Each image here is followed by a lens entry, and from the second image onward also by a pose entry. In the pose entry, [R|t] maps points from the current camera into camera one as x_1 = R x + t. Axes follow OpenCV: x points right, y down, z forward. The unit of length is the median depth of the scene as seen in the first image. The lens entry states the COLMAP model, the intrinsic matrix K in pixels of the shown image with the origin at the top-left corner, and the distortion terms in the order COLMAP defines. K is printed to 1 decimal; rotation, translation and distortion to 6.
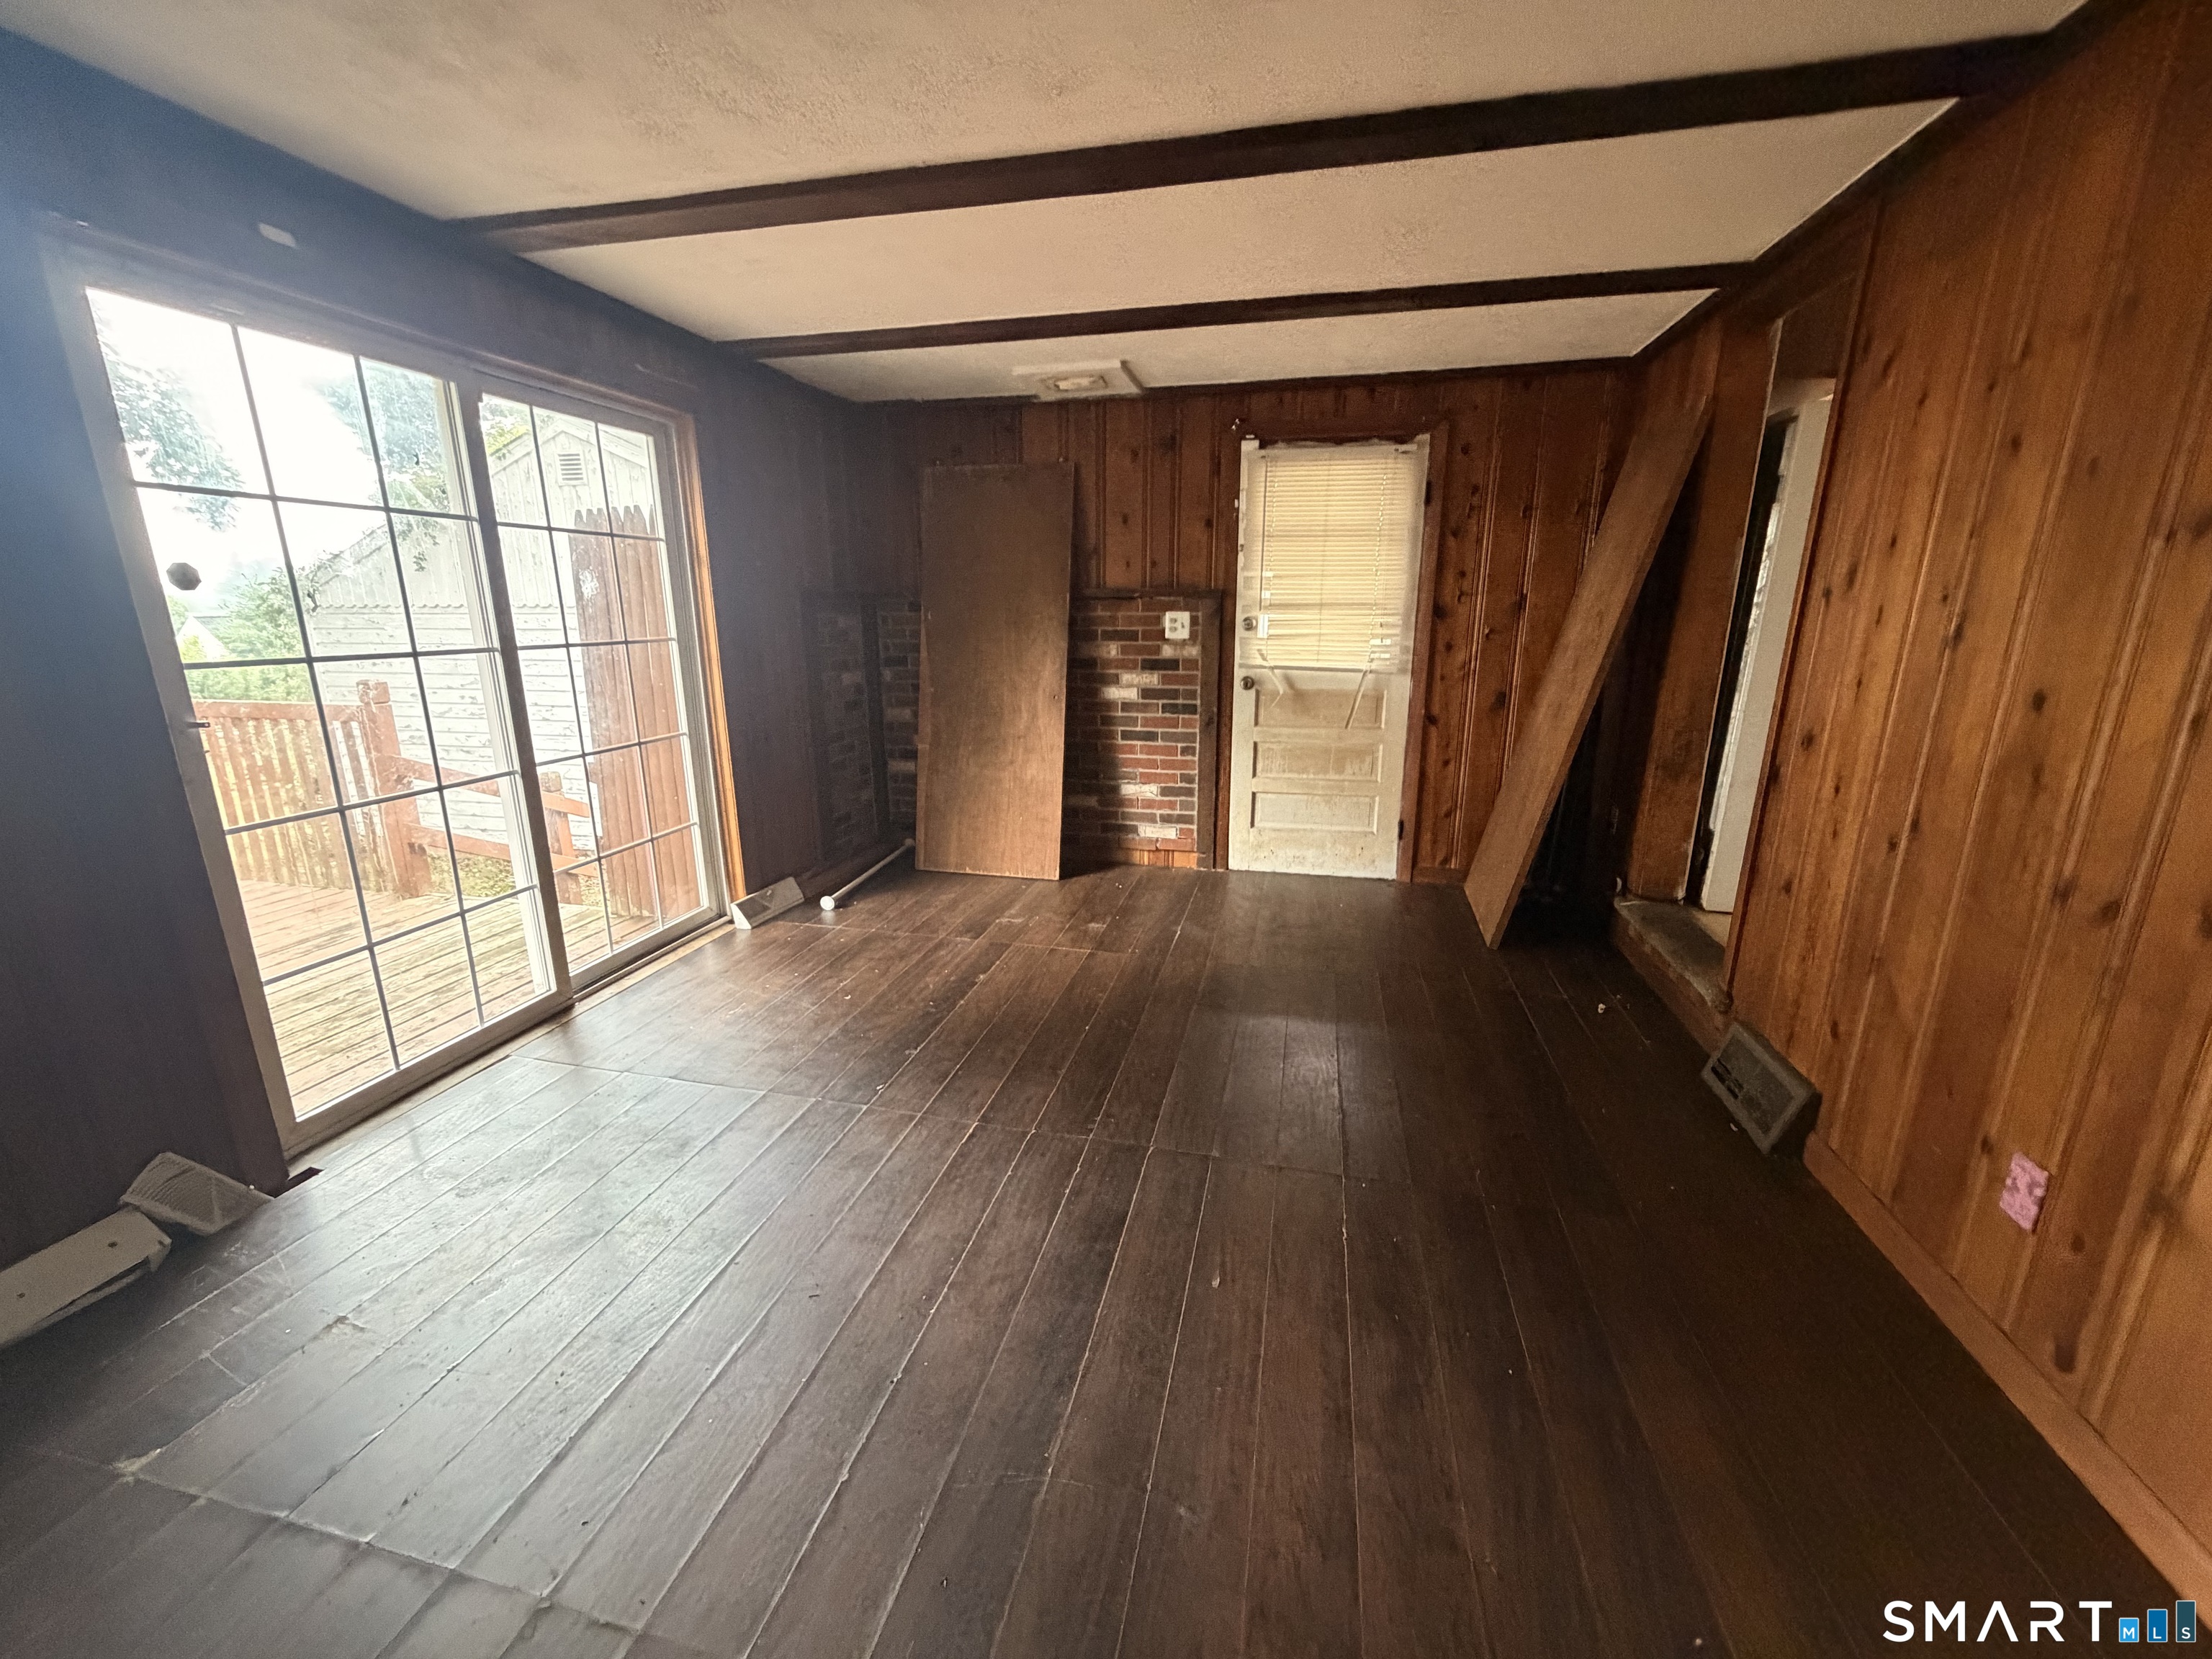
lens RADIAL K [[883.2, 0, 1100.6], [0, 883.2, 829.4], [0, 0, 1]] dist [-0.000184, 0.000137]
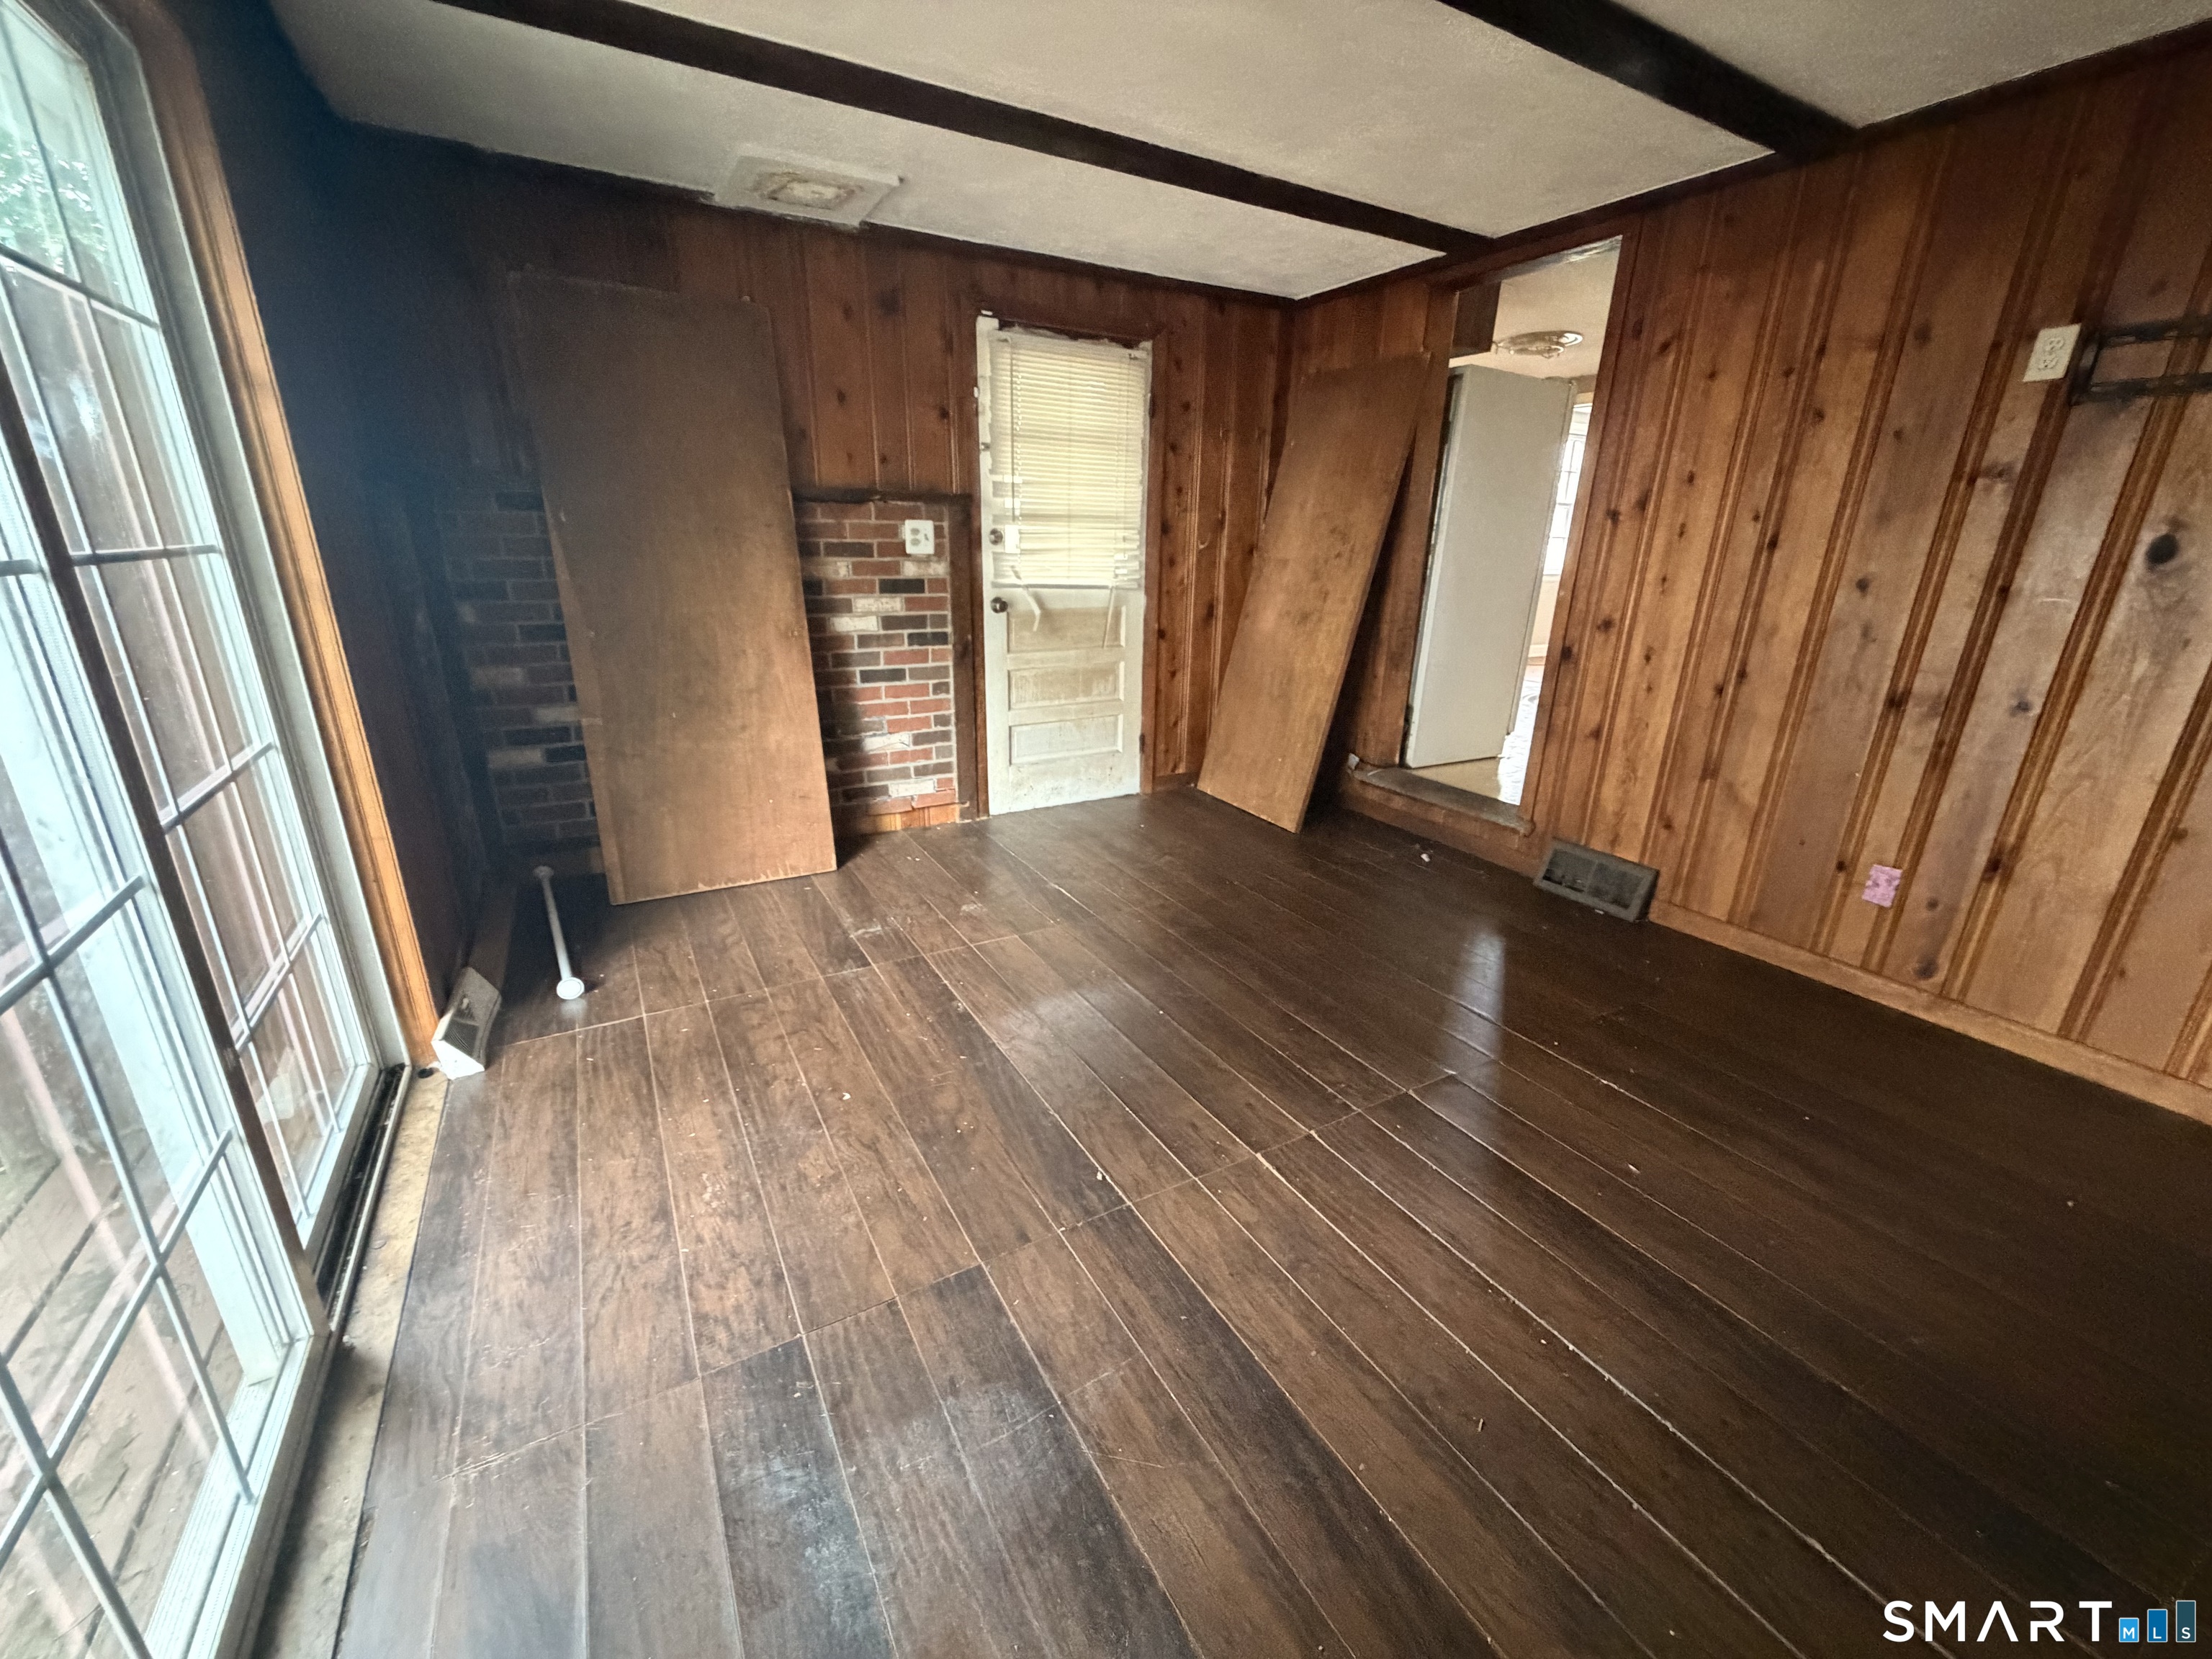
lens RADIAL K [[883.2, 0, 1100.6], [0, 883.2, 829.4], [0, 0, 1]] dist [-0.000184, 0.000137]
pose [[0.727471, -0.202908, 0.655450, -0.389124], [0.150178, 0.979197, 0.136451, -0.049914], [-0.669502, -0.000830, 0.742810, 0.269390]]
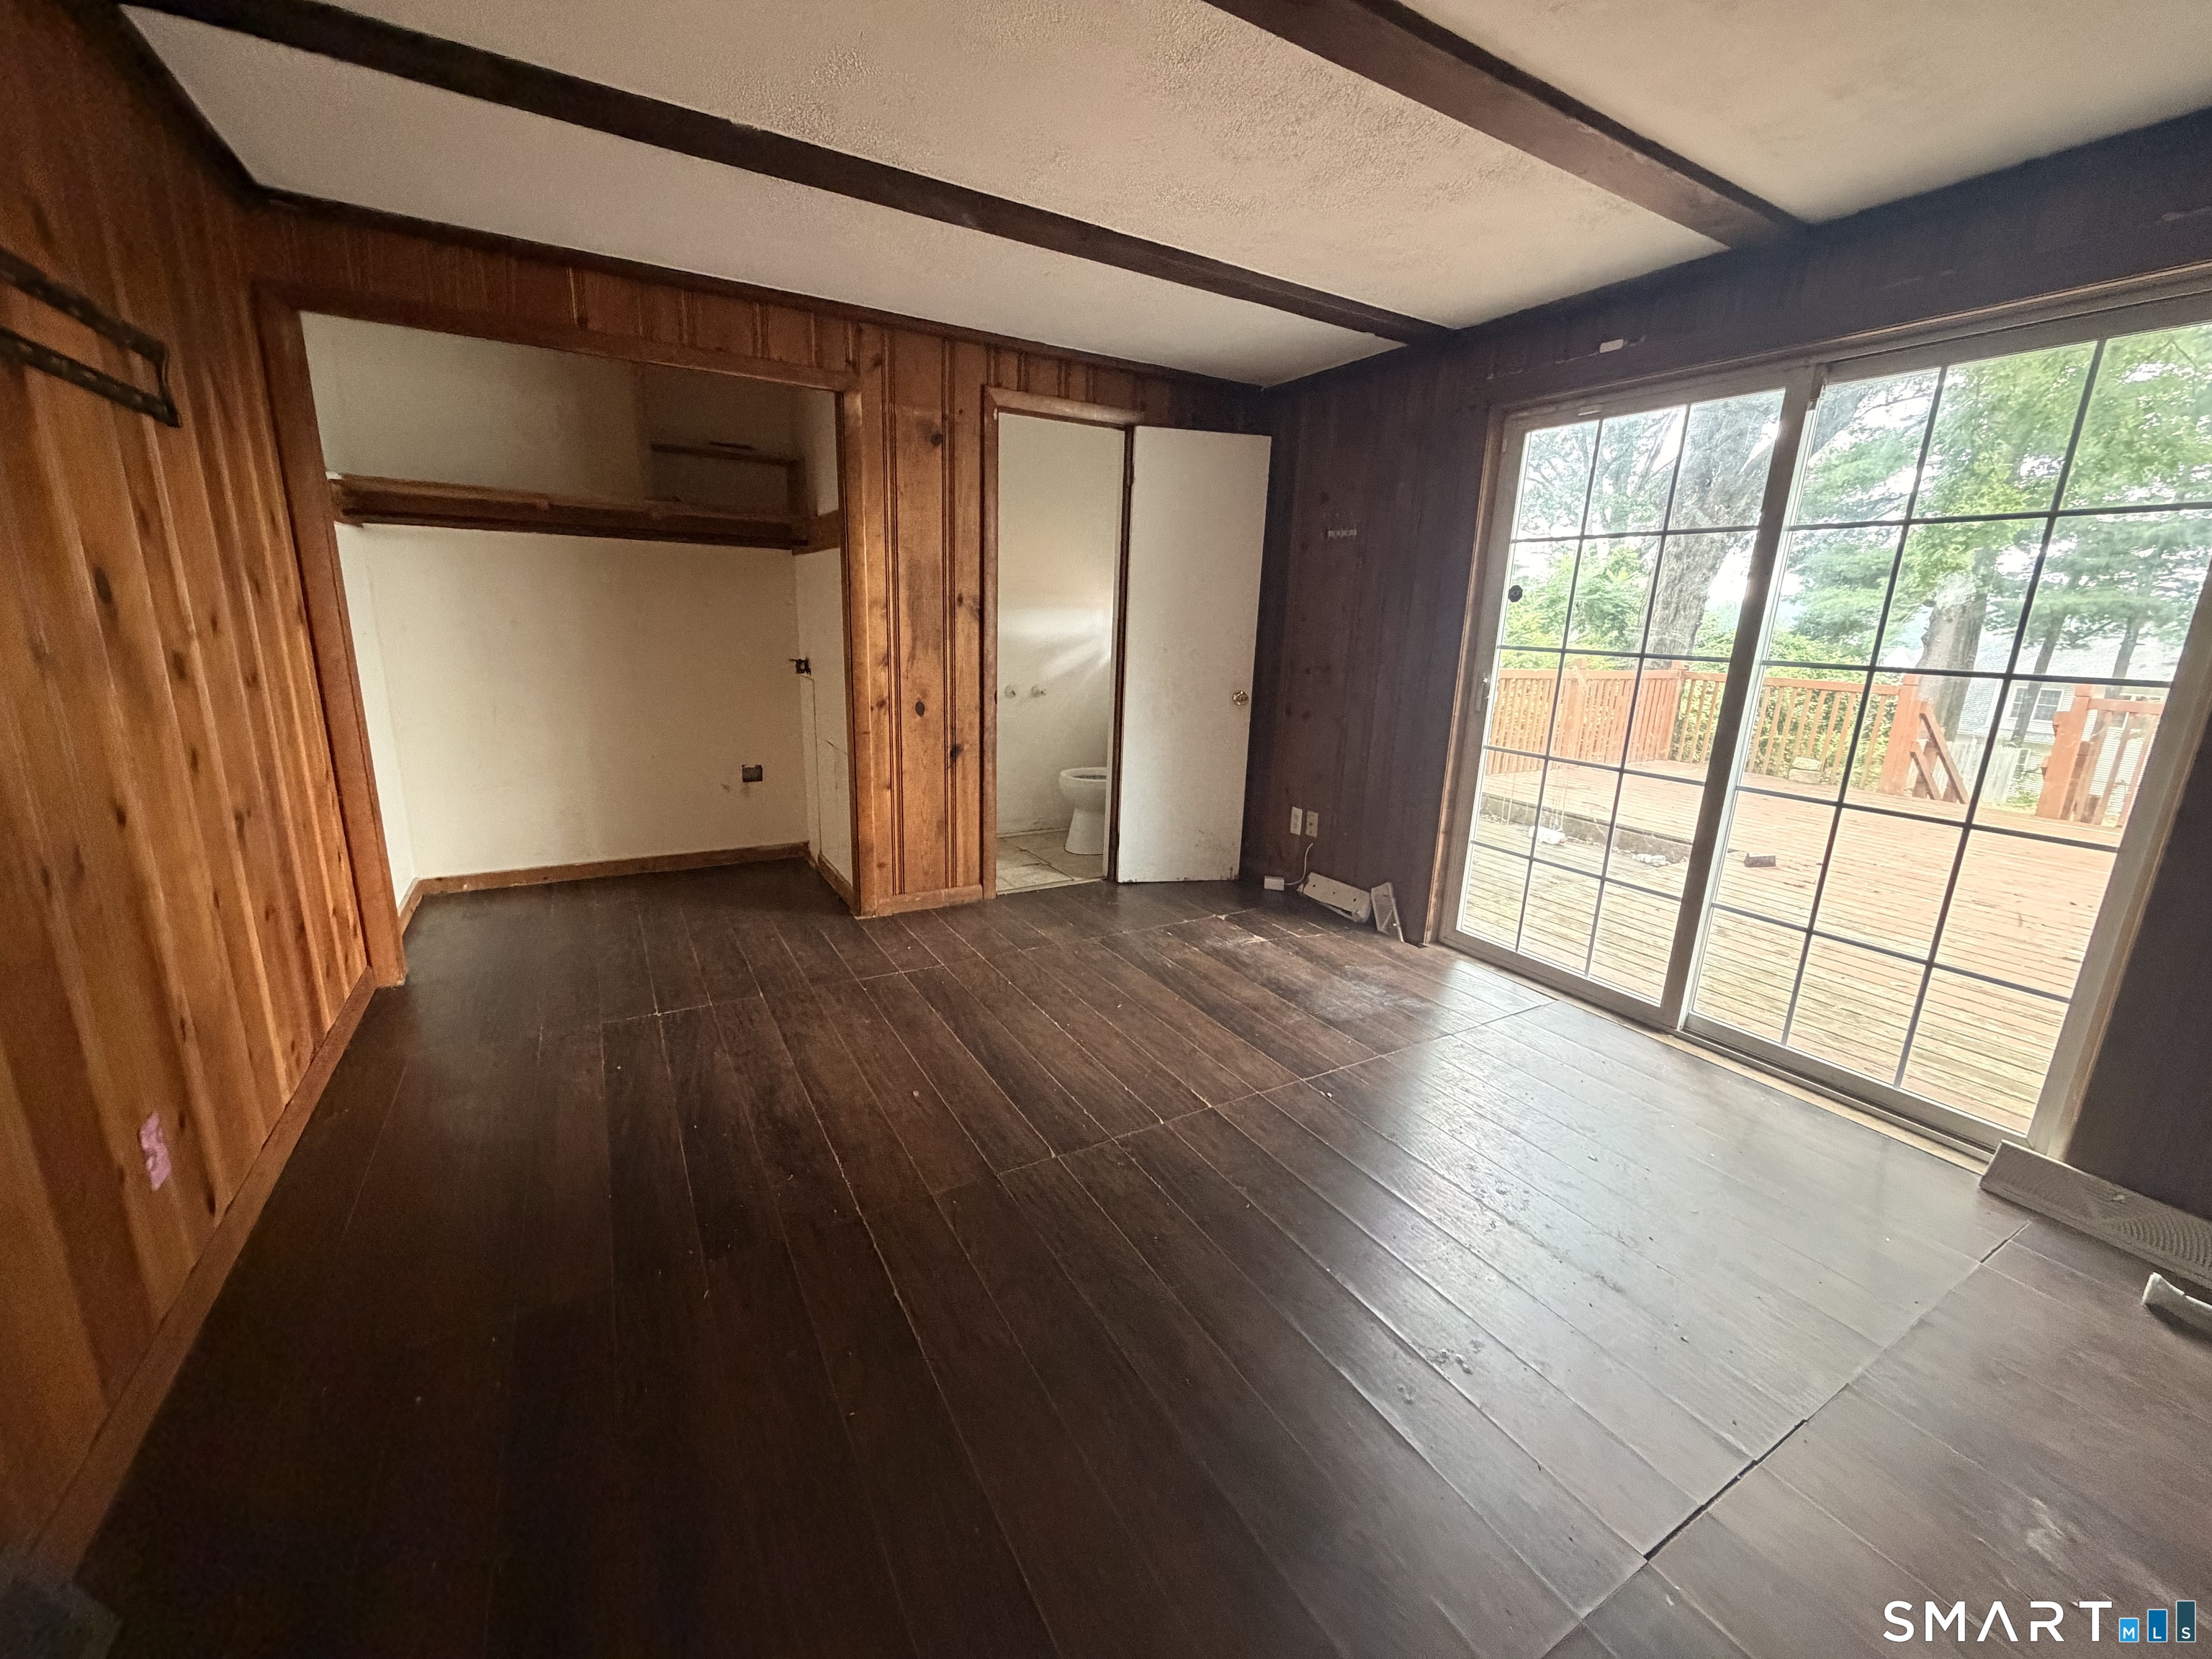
lens RADIAL K [[883.2, 0, 1100.6], [0, 883.2, 829.4], [0, 0, 1]] dist [-0.000184, 0.000137]
pose [[-0.725934, 0.141755, -0.672998, 0.320452], [-0.201748, 0.891592, 0.405415, -0.182395], [0.657509, 0.430080, -0.618638, 0.764782]]
